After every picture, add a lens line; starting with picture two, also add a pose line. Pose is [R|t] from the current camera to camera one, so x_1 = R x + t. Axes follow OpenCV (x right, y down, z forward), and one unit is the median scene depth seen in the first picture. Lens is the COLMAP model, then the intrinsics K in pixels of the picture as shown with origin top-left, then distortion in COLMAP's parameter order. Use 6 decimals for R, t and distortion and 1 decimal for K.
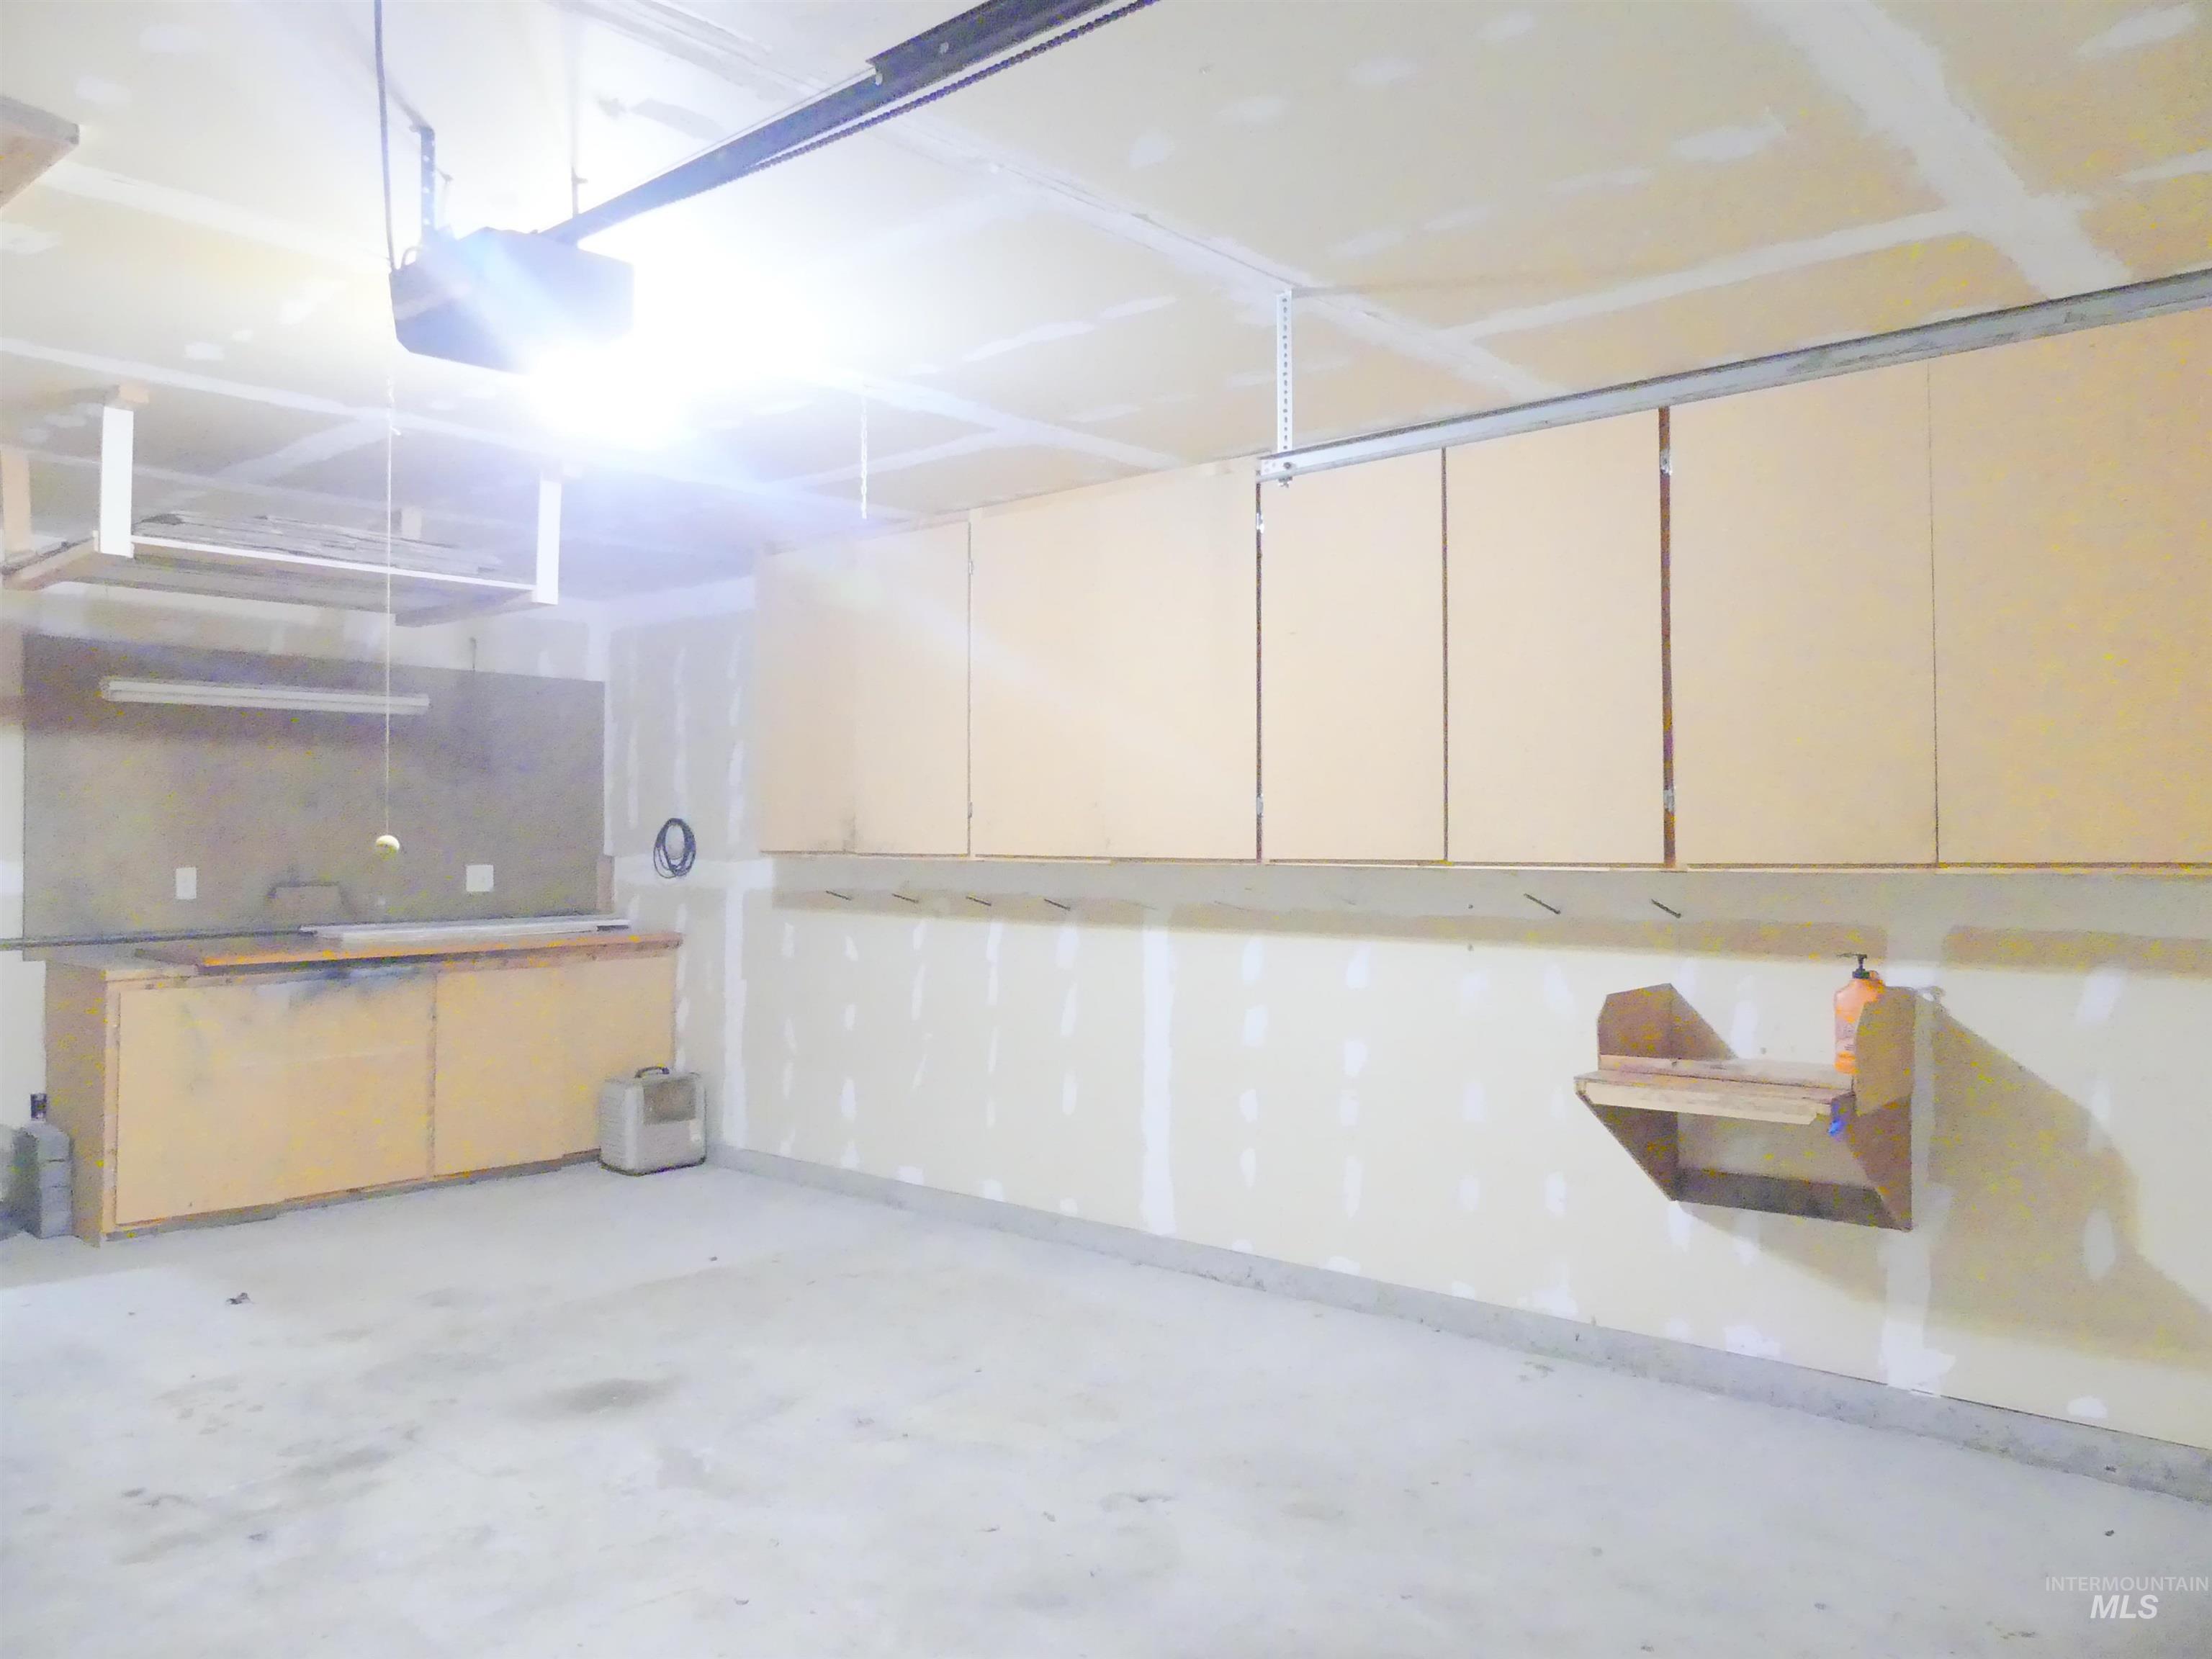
lens RADIAL K [[1648.2, 0, 1116.7], [0, 1648.2, 829.7], [0, 0, 1]] dist [-0.052942, 0.056804]
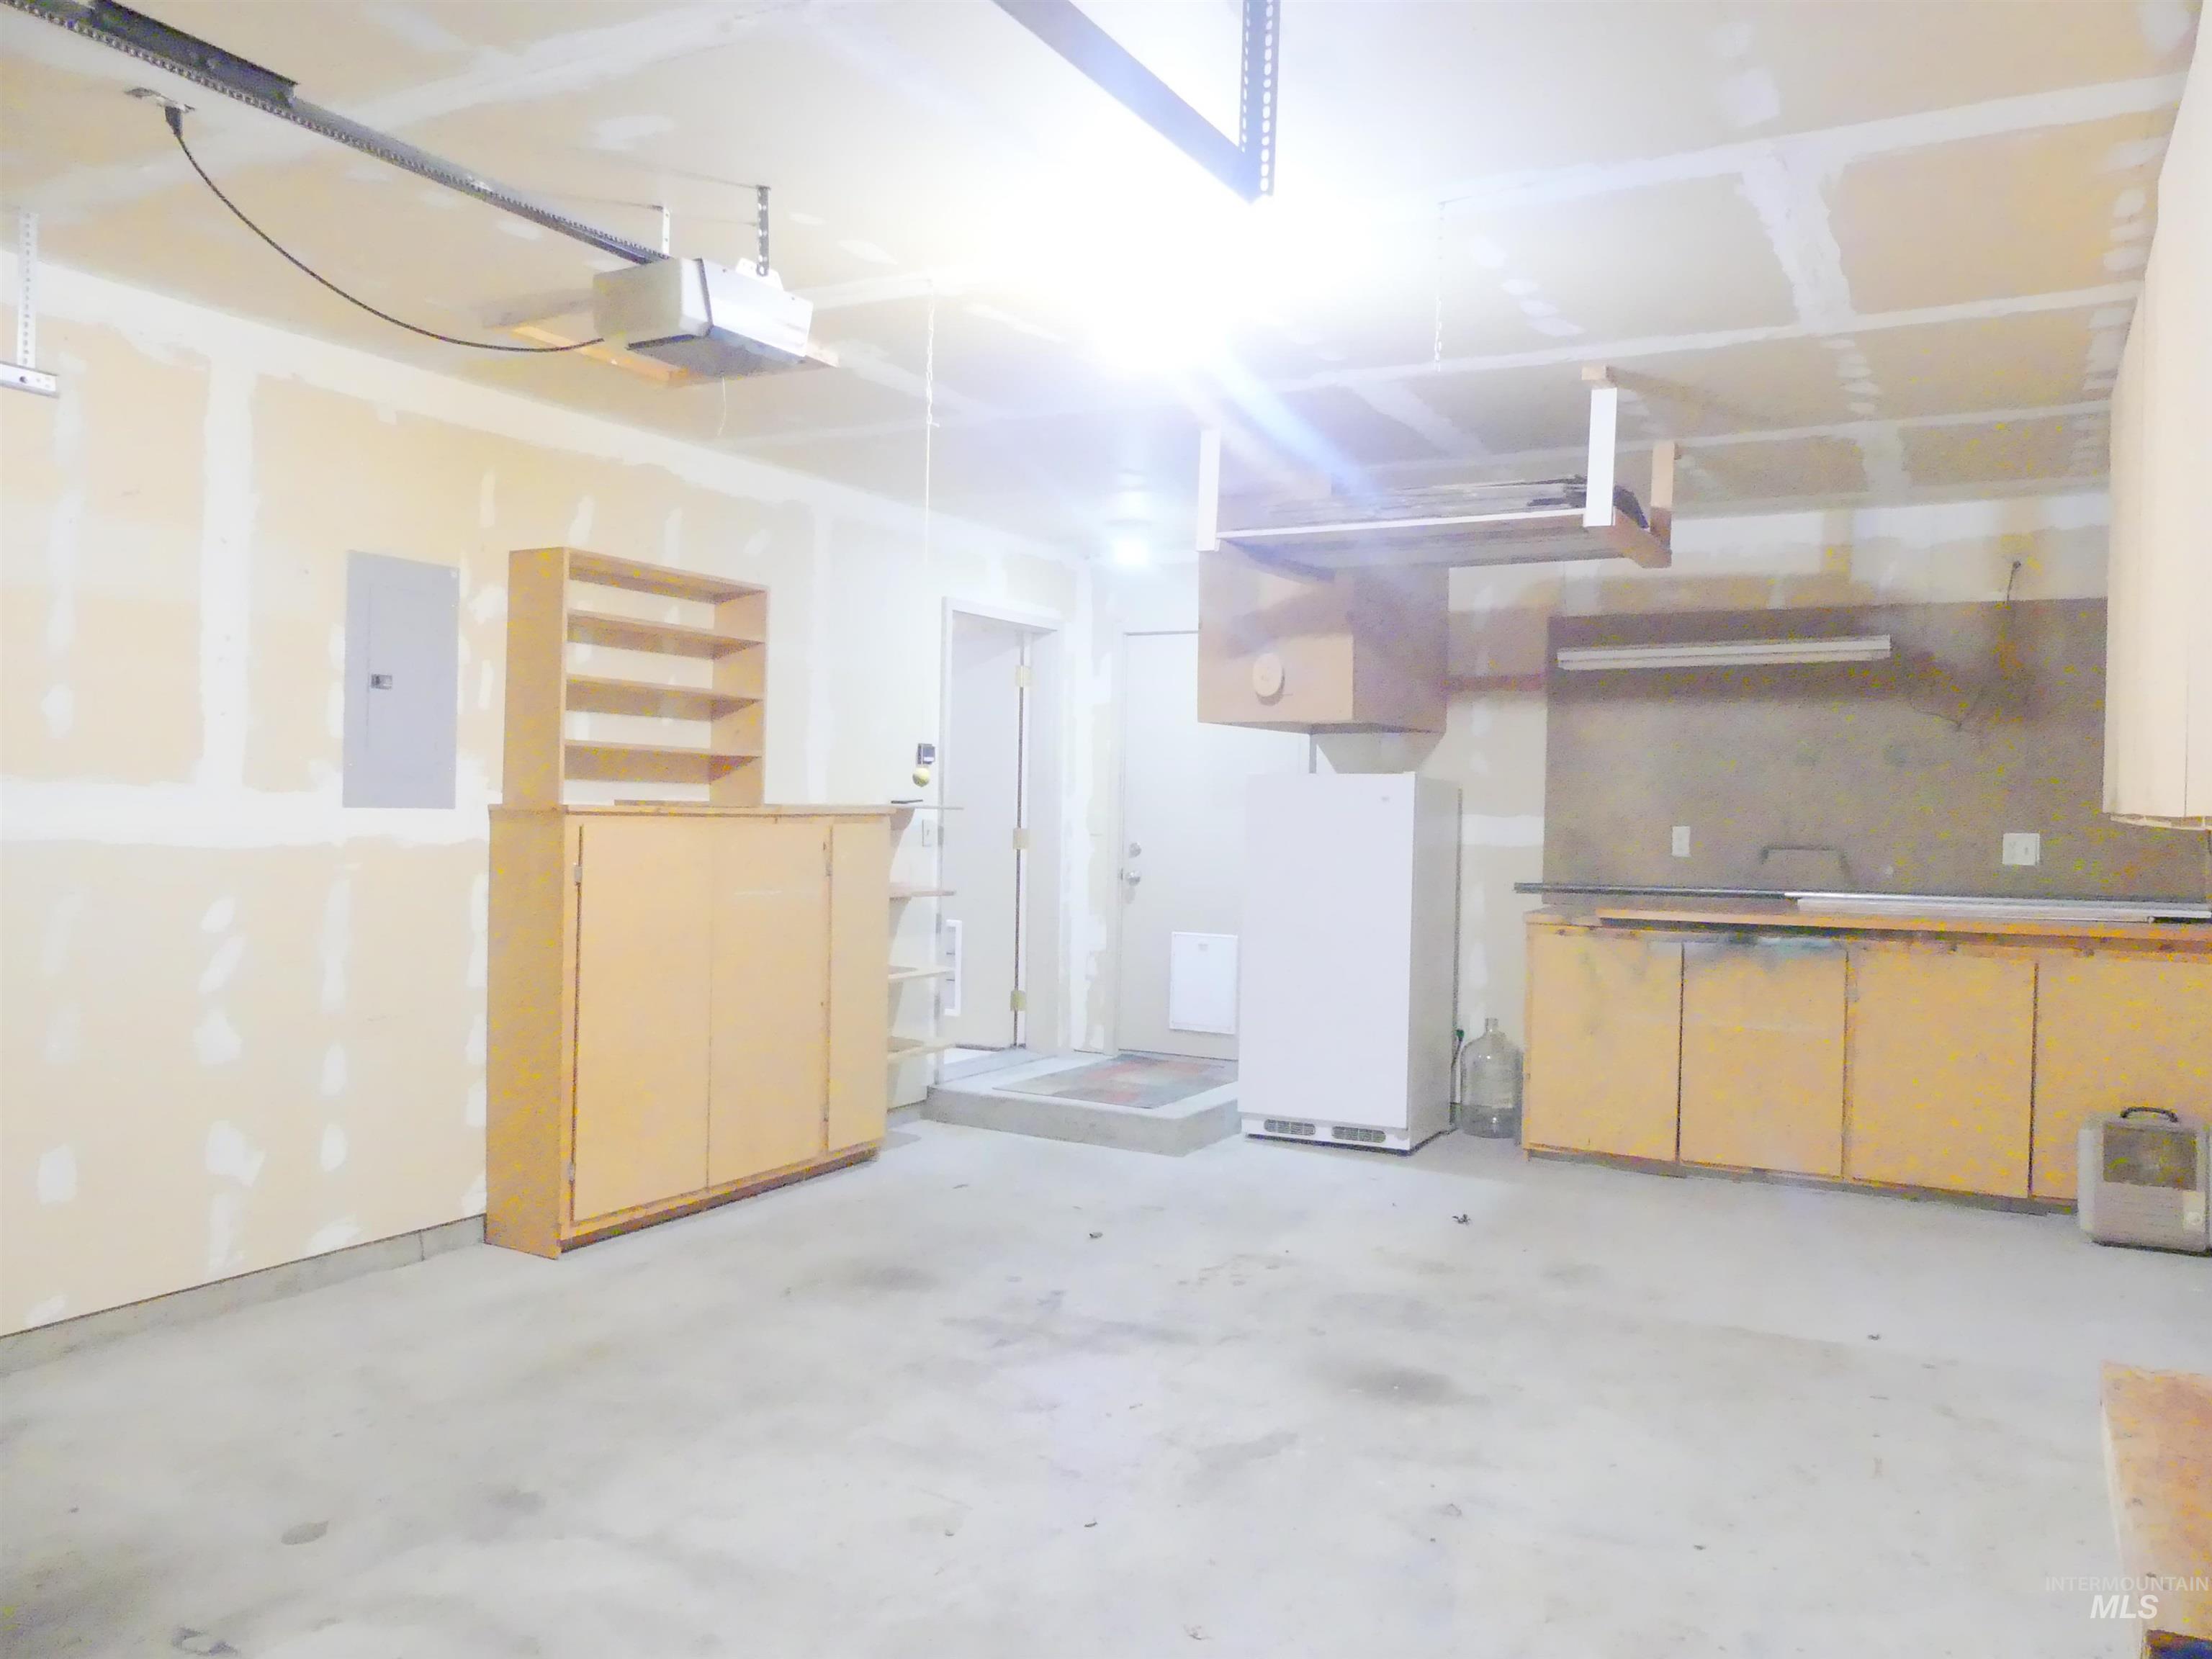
lens RADIAL K [[1655.5, 0, 1116.7], [0, 1655.5, 840.1], [0, 0, 1]] dist [-0.031321, 0.023577]
pose [[0.221973, 0.022012, -0.974804, 0.466520], [-0.008027, 0.999753, 0.020748, 0.016748], [0.975020, 0.003219, 0.222095, 0.531592]]
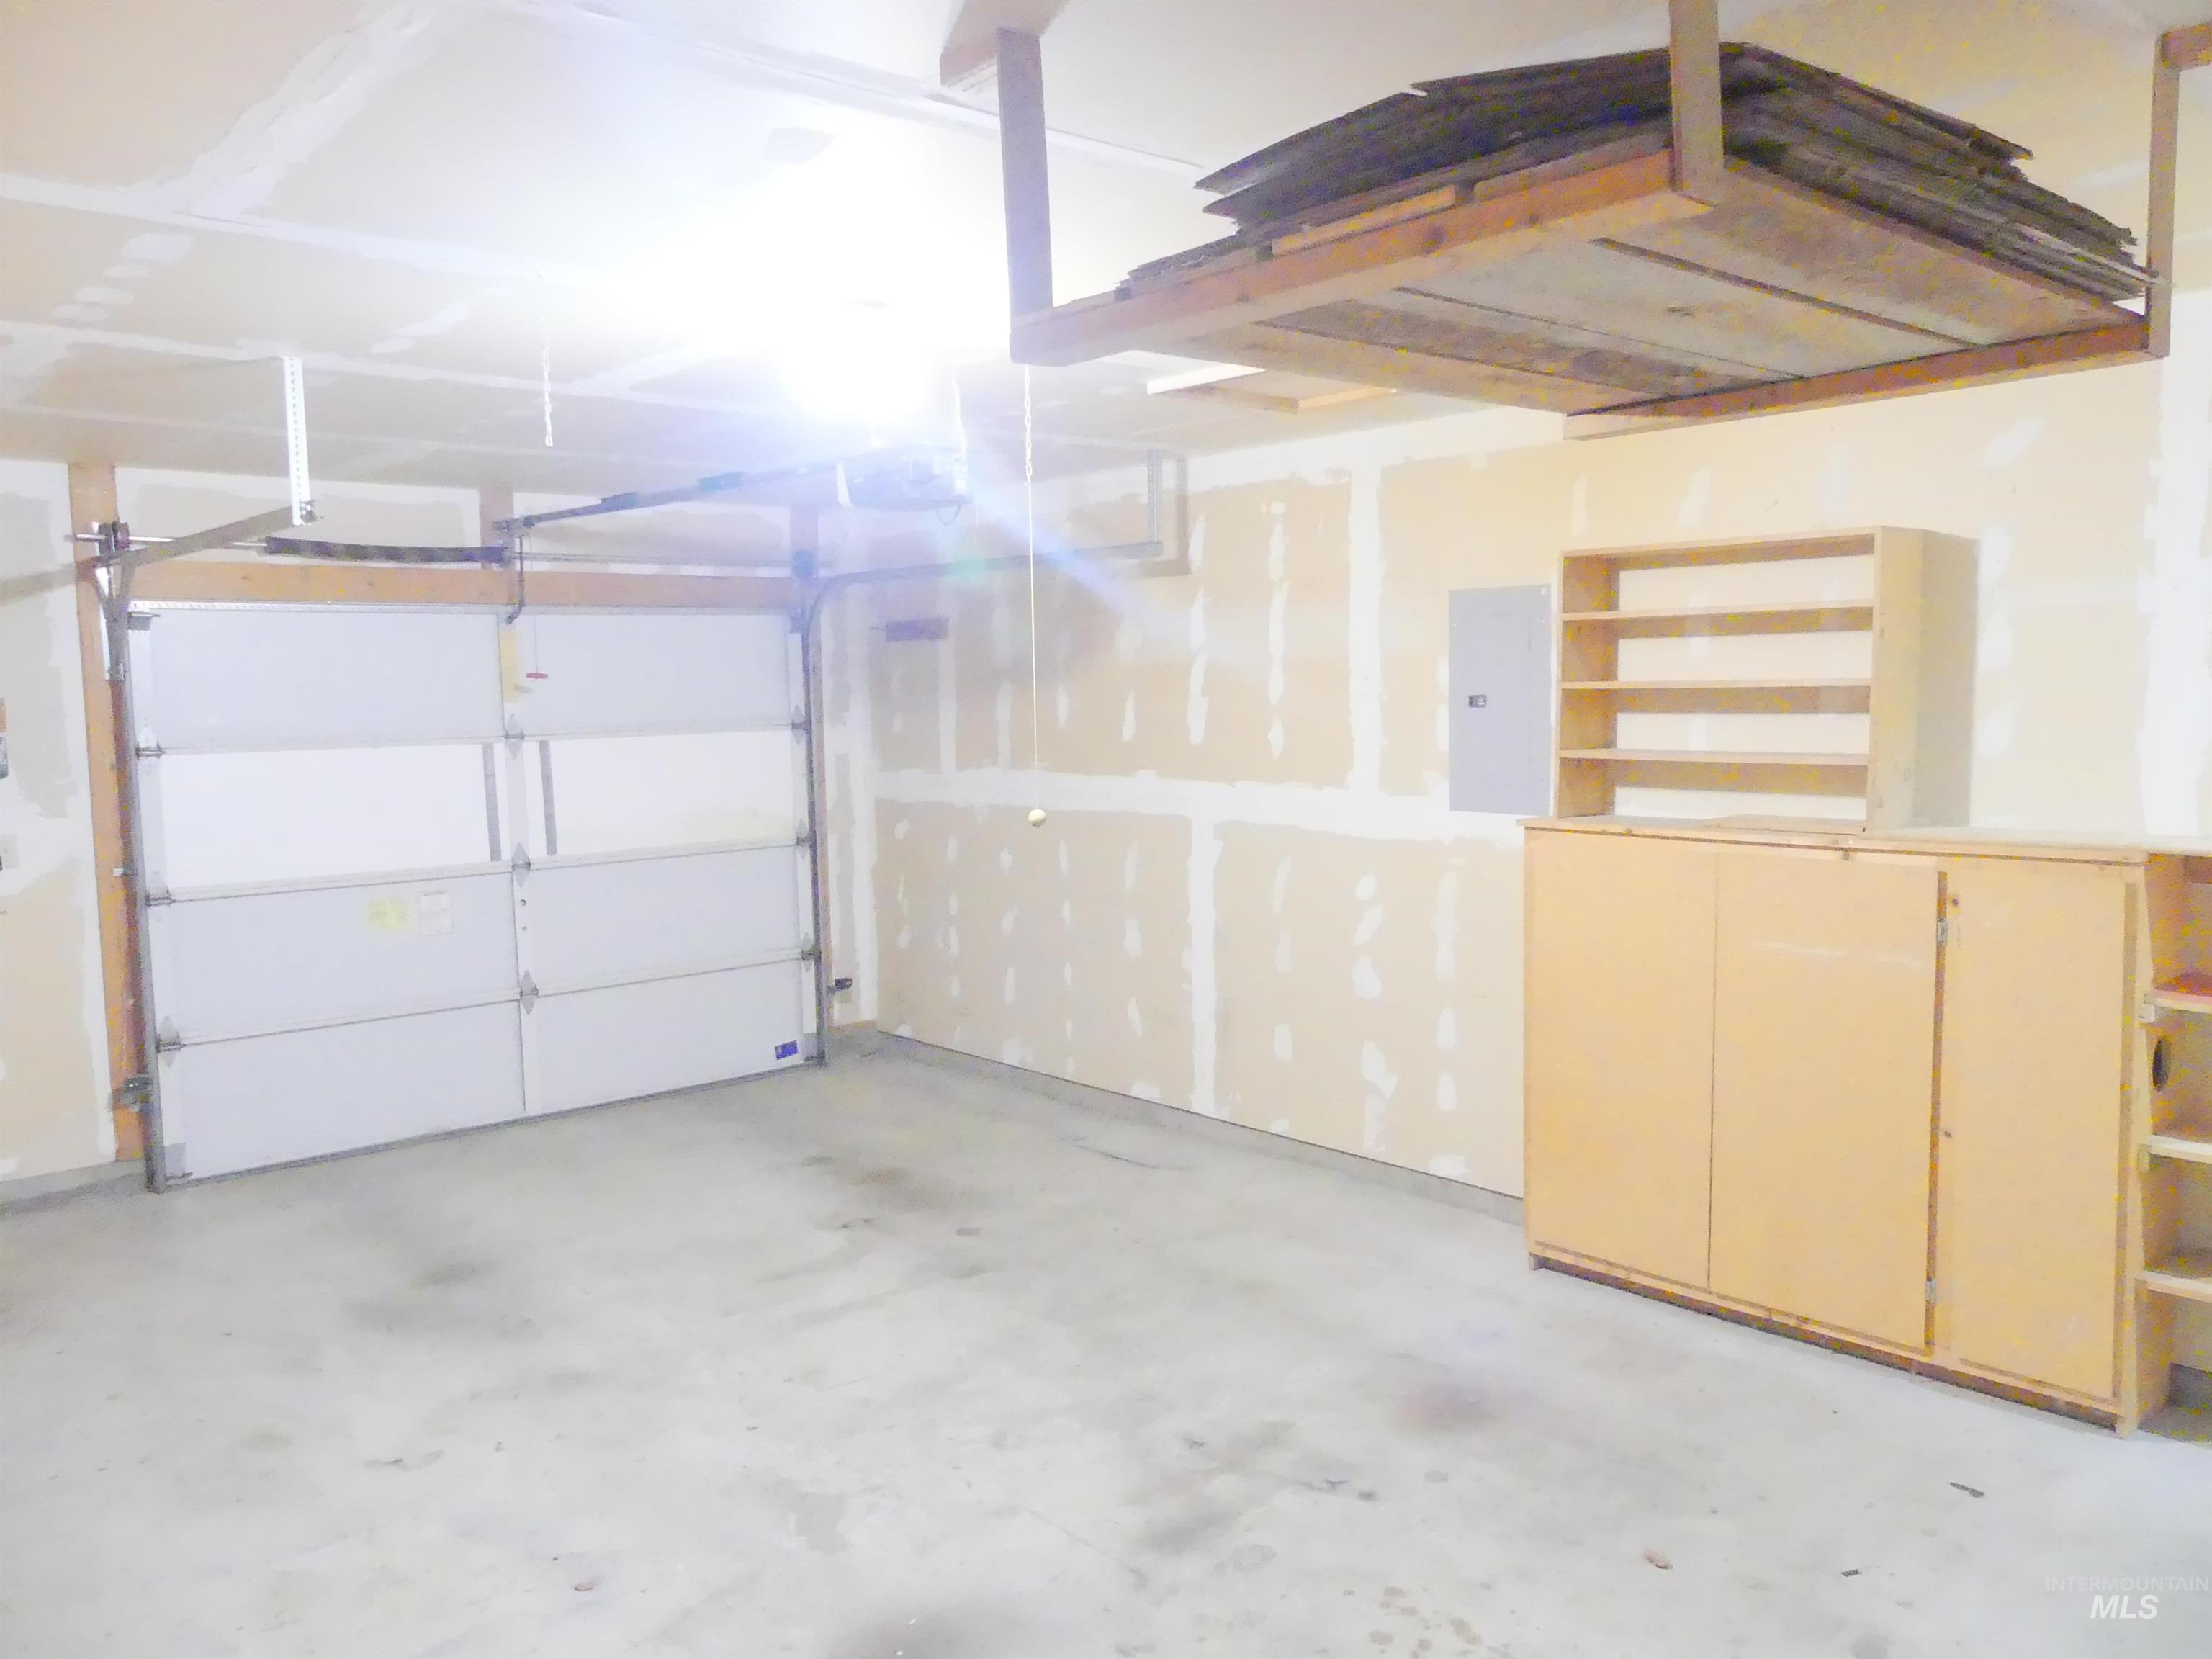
lens RADIAL K [[1655.5, 0, 1116.7], [0, 1655.5, 840.1], [0, 0, 1]] dist [-0.031321, 0.023577]
pose [[-0.991623, 0.000315, 0.129165, -0.409510], [0.010936, 0.996611, 0.081530, -0.047819], [-0.128701, 0.082260, -0.988266, 1.381749]]
